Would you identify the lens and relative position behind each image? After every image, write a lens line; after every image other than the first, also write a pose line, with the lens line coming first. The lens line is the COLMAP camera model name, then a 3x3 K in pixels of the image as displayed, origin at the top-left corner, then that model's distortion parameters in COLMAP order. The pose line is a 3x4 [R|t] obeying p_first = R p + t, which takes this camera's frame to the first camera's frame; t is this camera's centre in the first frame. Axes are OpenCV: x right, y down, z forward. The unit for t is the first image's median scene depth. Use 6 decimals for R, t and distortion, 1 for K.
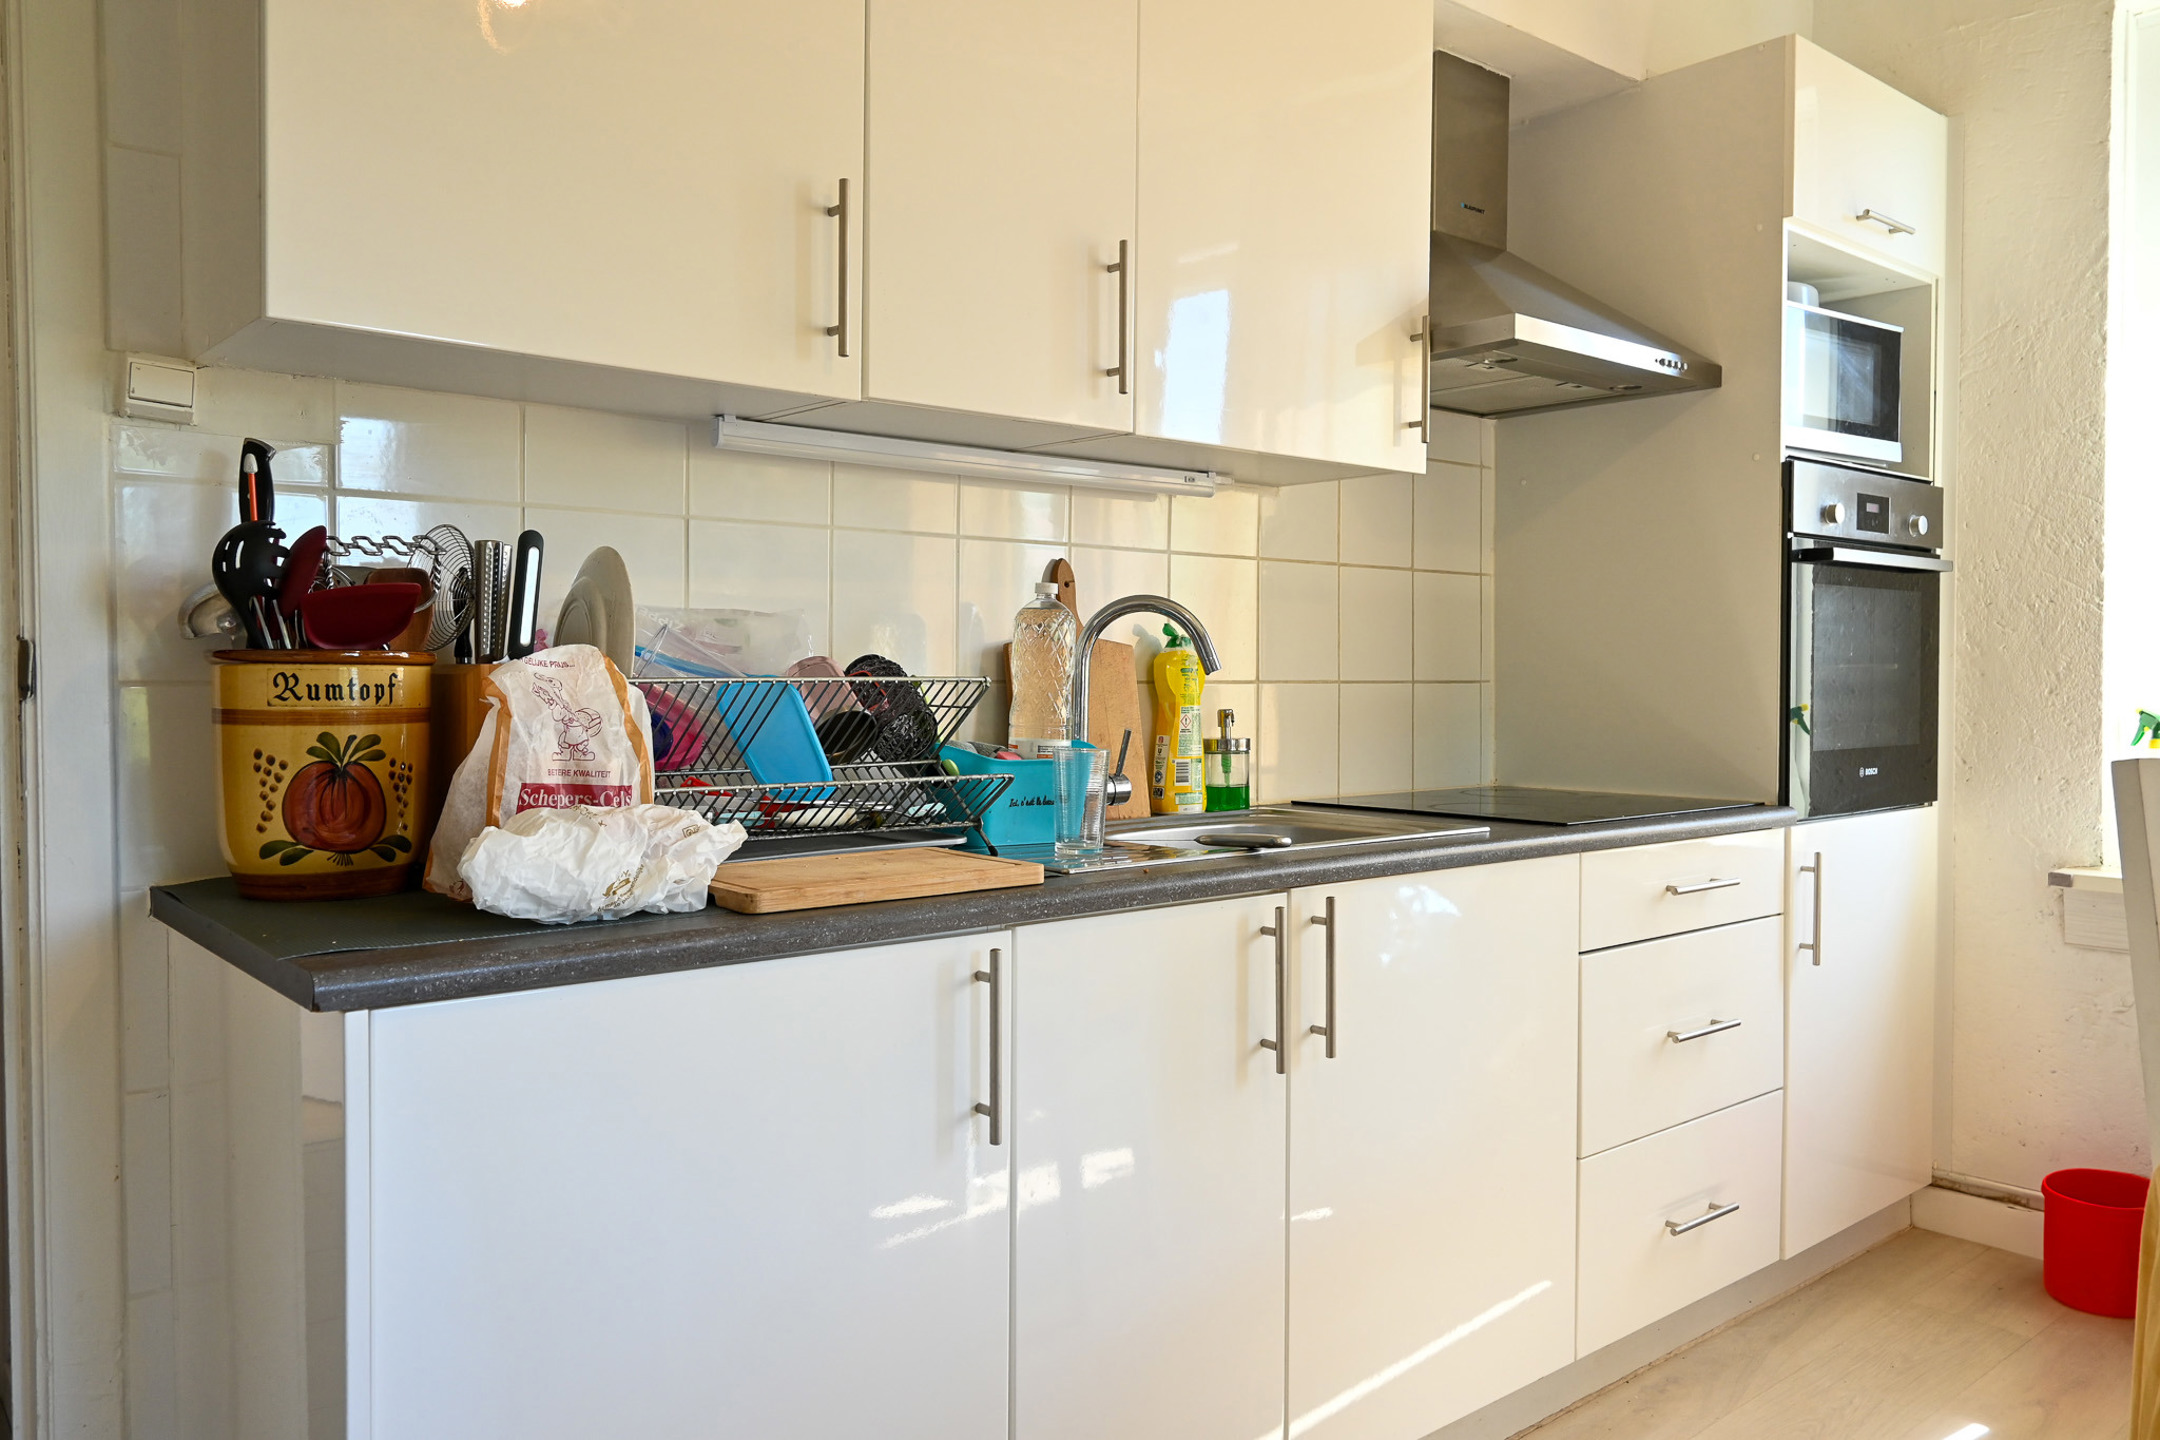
lens RADIAL K [[1583.1, 0, 1104.6], [0, 1583.1, 711.7], [0, 0, 1]] dist [0.007824, -0.003421]
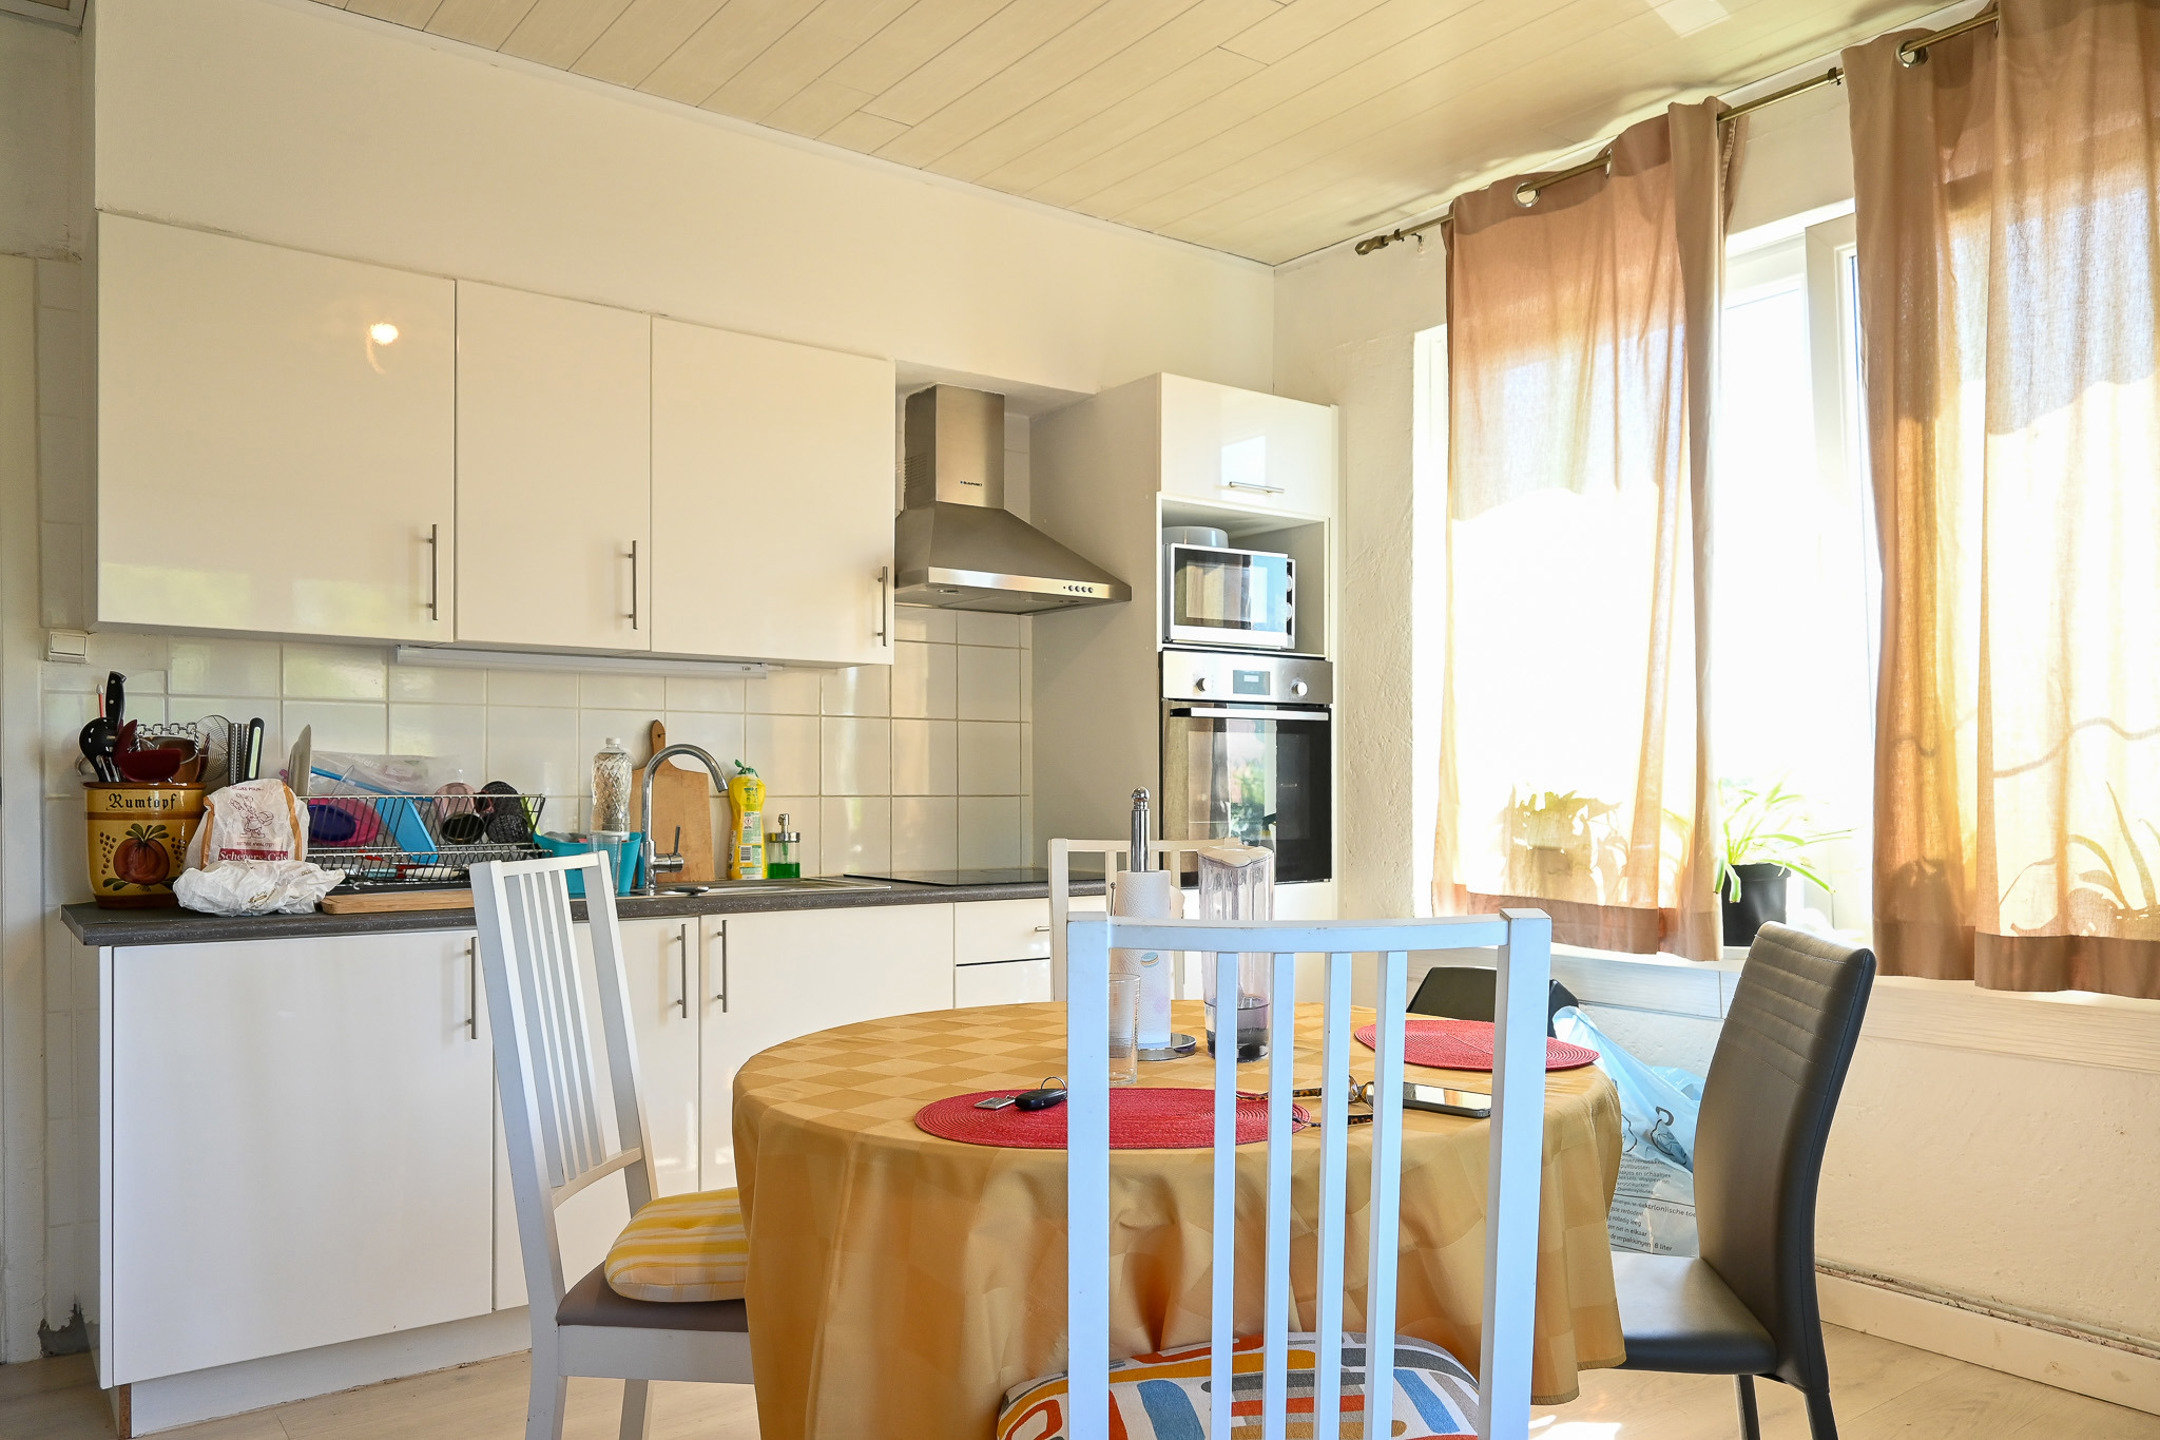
lens RADIAL K [[1507.8, 0, 1087.4], [0, 1507.8, 797.6], [0, 0, 1]] dist [-0.002925, 0.002990]
pose [[0.998255, -0.001062, -0.059048, 0.766407], [0.000107, 0.999869, -0.016174, 0.010552], [0.059058, 0.016140, 0.998124, -0.768683]]
